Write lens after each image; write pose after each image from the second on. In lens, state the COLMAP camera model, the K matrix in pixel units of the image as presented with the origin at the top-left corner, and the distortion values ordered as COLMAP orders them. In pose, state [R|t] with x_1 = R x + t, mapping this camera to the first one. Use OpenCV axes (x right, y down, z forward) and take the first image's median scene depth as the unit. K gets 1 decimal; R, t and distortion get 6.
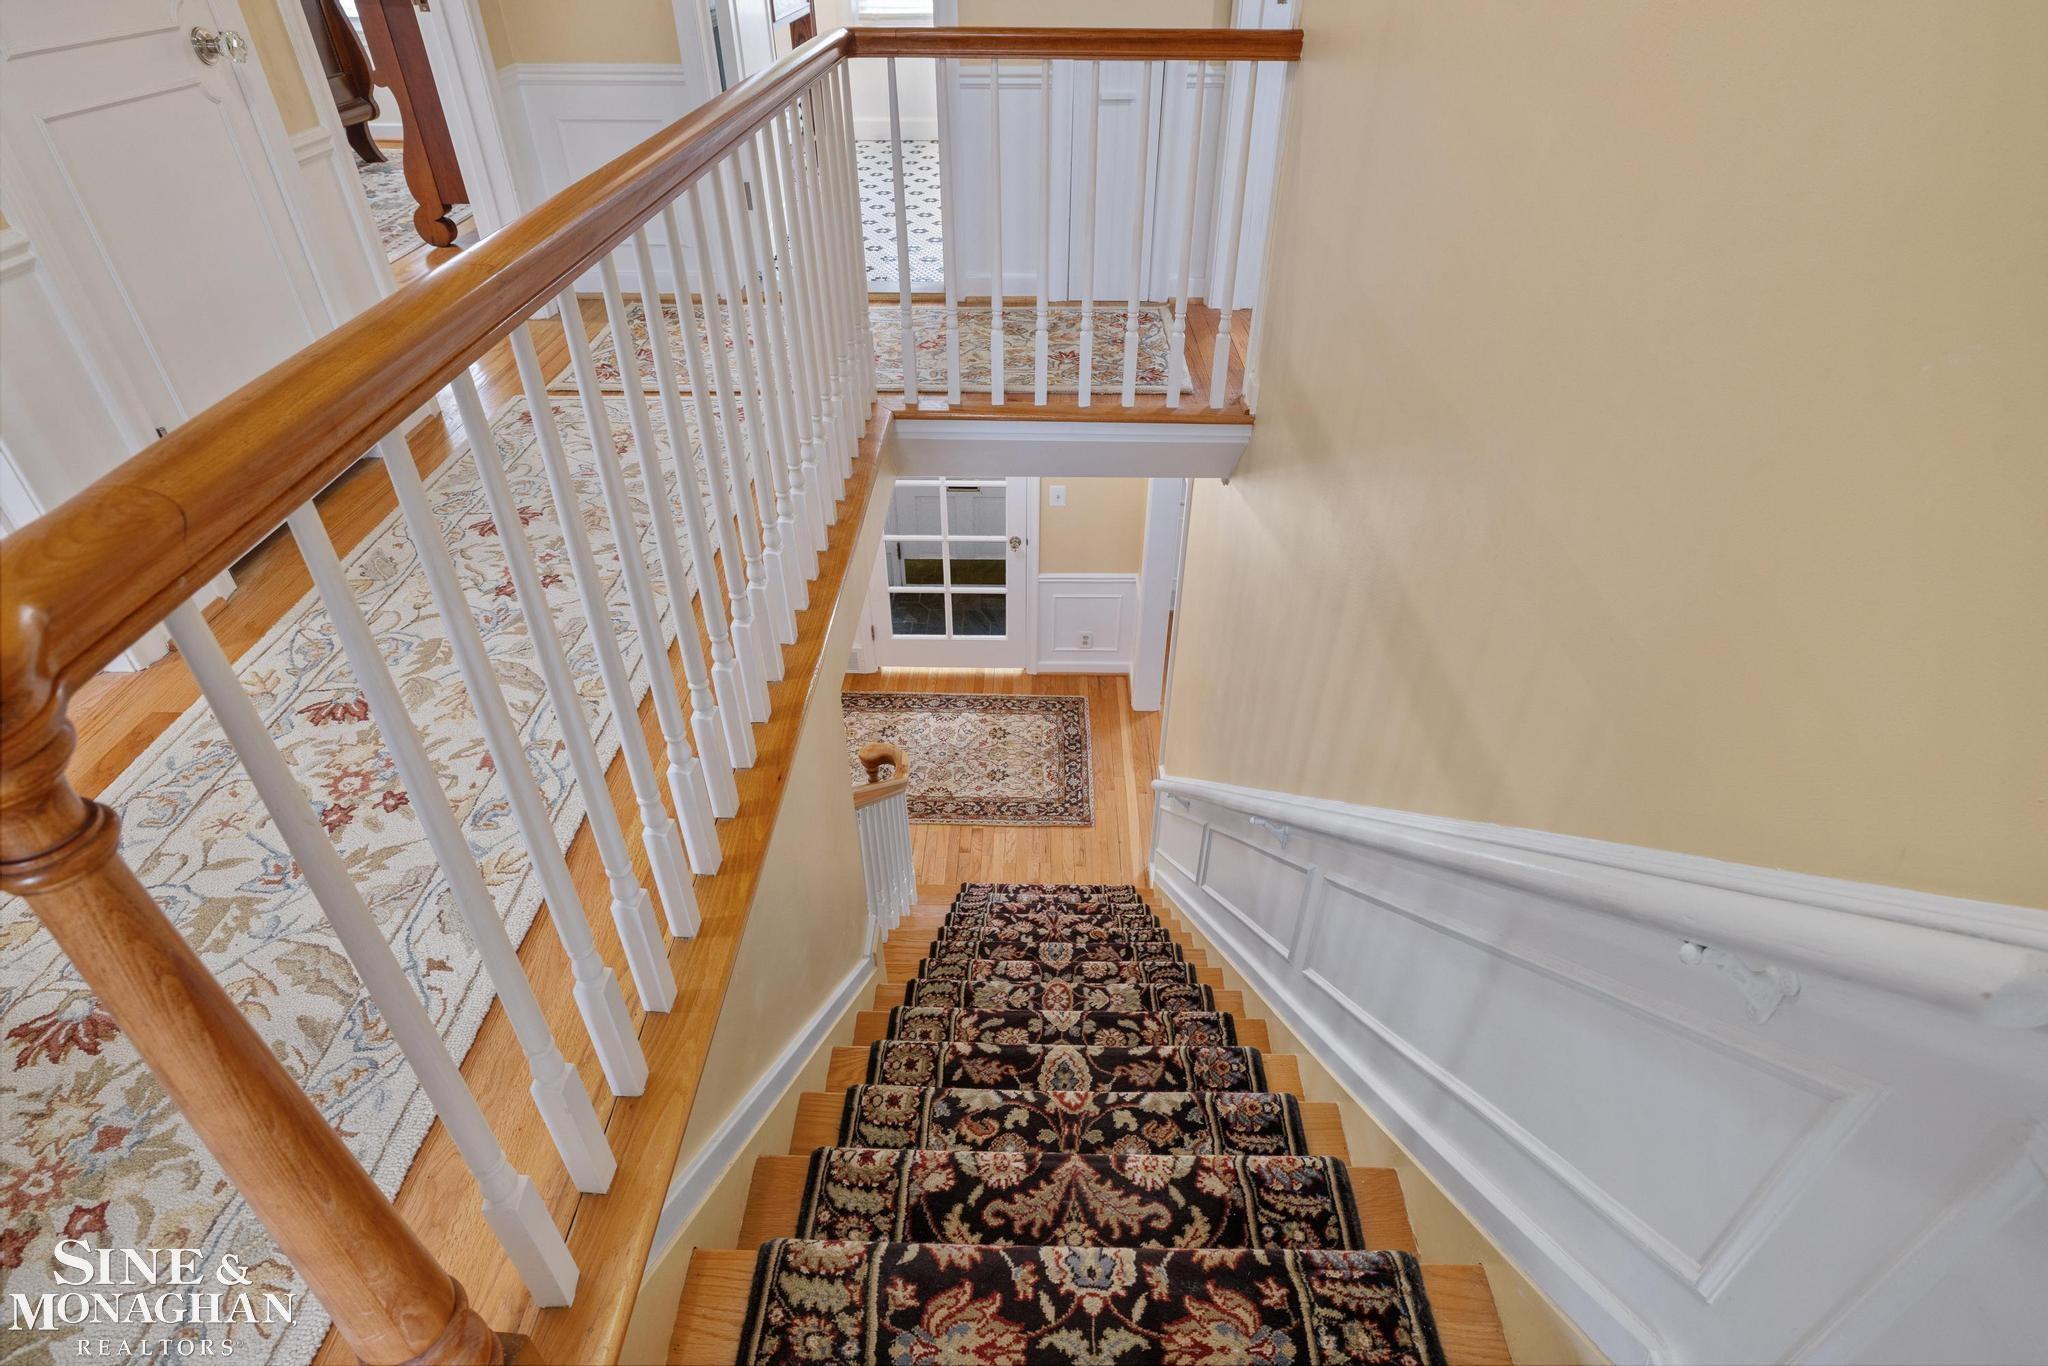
lens RADIAL K [[1078.4, 0, 1029.3], [0, 1078.4, 688.8], [0, 0, 1]] dist [-0.014959, 0.005864]
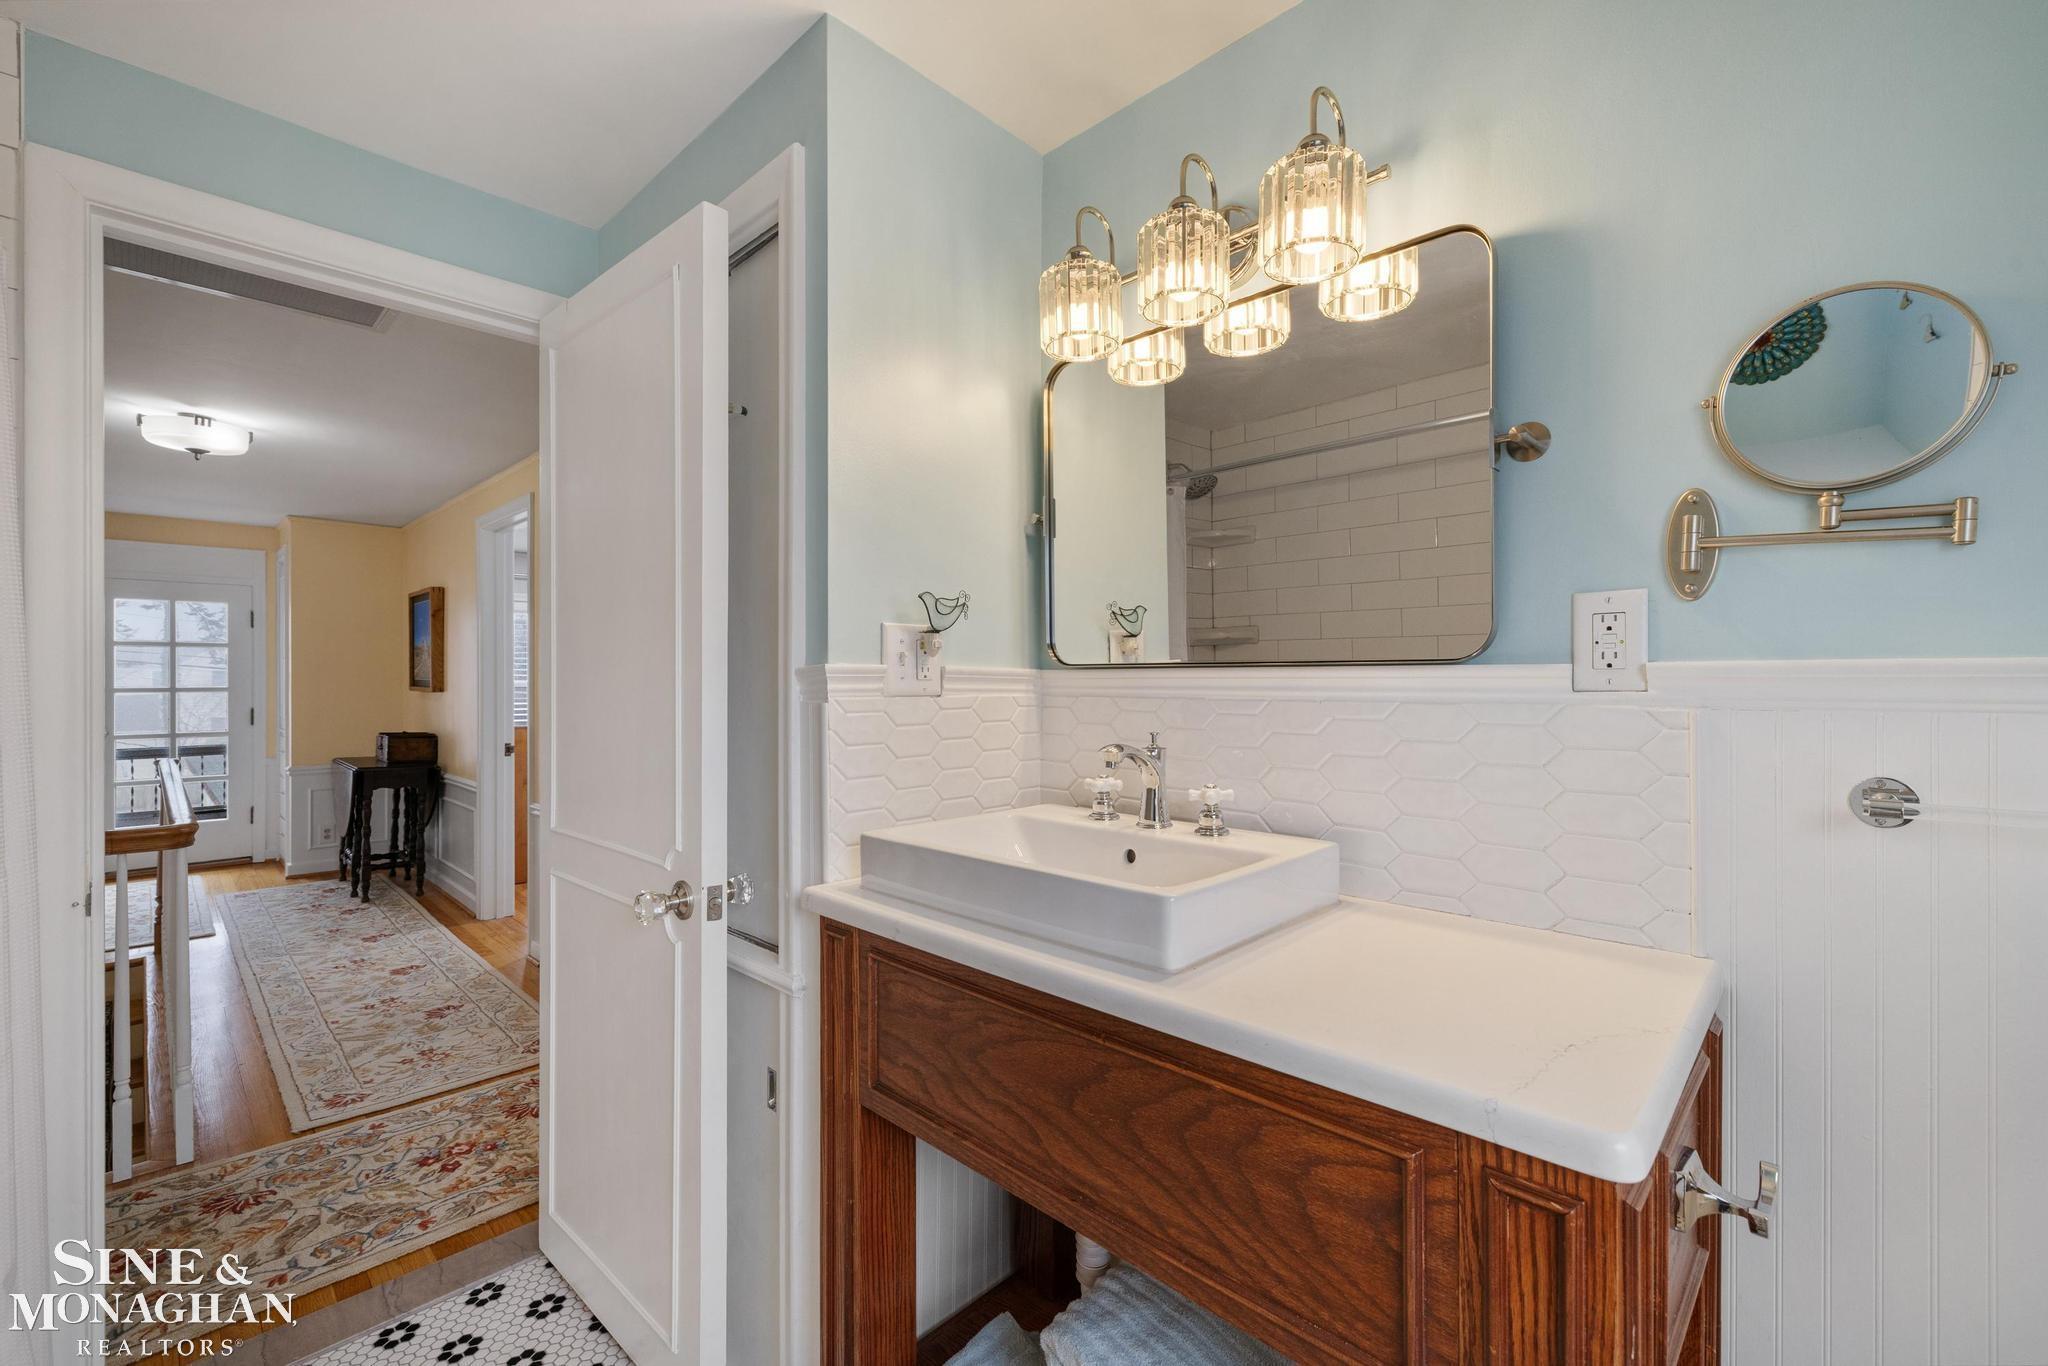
lens RADIAL K [[854.2, 0, 1022.7], [0, 854.2, 678.8], [0, 0, 1]] dist [-0.004292, -0.000238]
pose [[-0.682965, -0.001390, -0.730450, -0.102454], [-0.437387, 0.801683, 0.407427, -1.229943], [0.585023, 0.597747, -0.548129, 1.578097]]
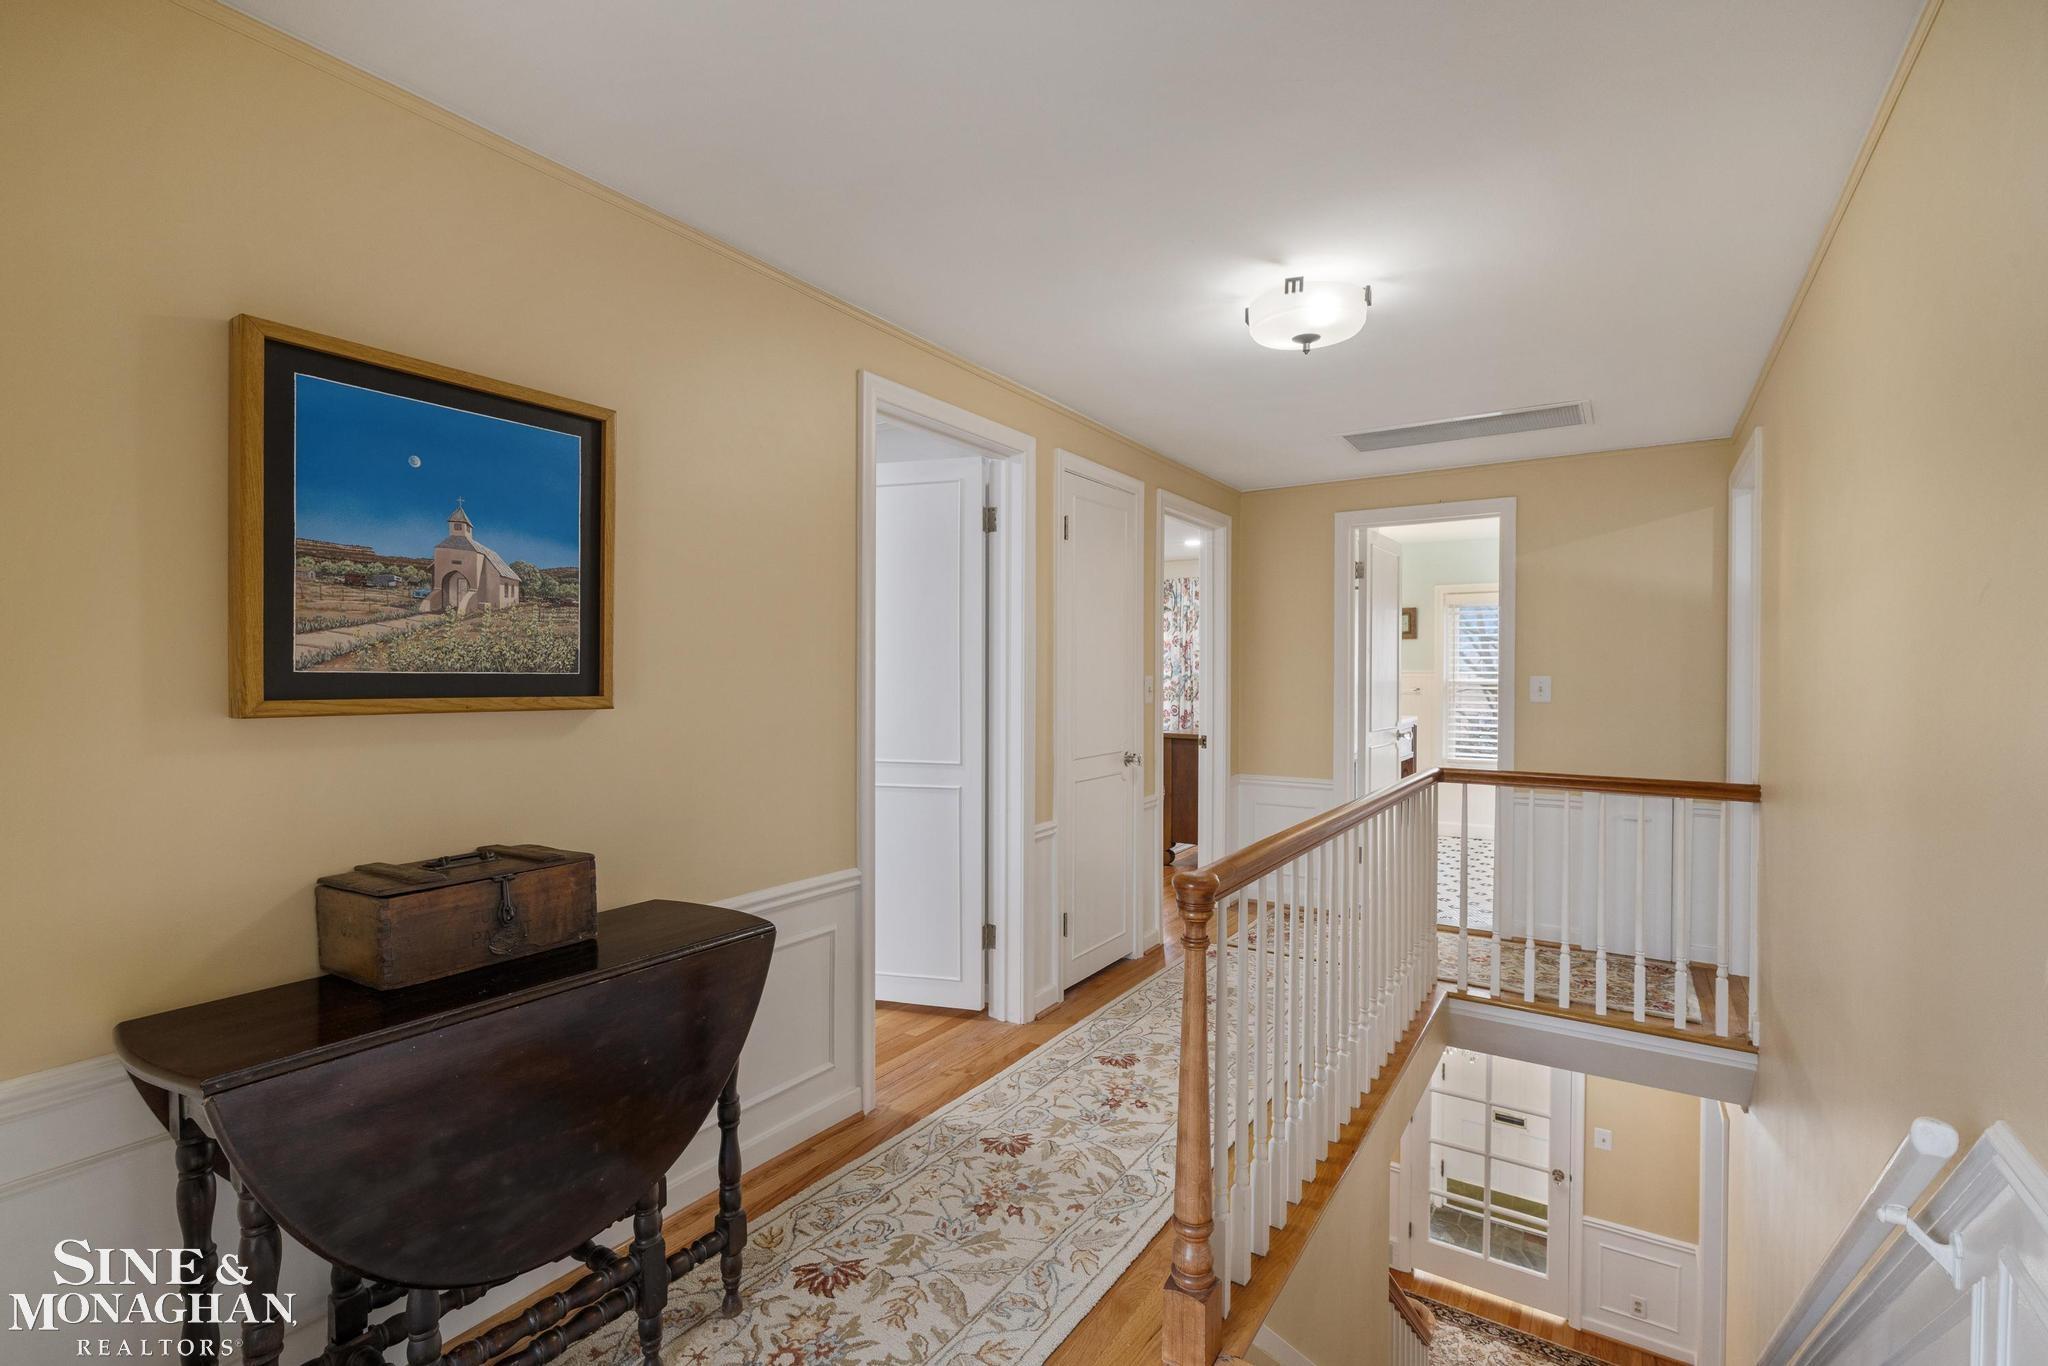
lens RADIAL K [[938.3, 0, 1019.2], [0, 938.3, 680.7], [0, 0, 1]] dist [-0.002957, 0.000556]
pose [[0.846007, 0.004560, -0.533153, 0.057914], [-0.319594, 0.804743, -0.500249, 0.222333], [0.426770, 0.593606, 0.682275, -0.368513]]
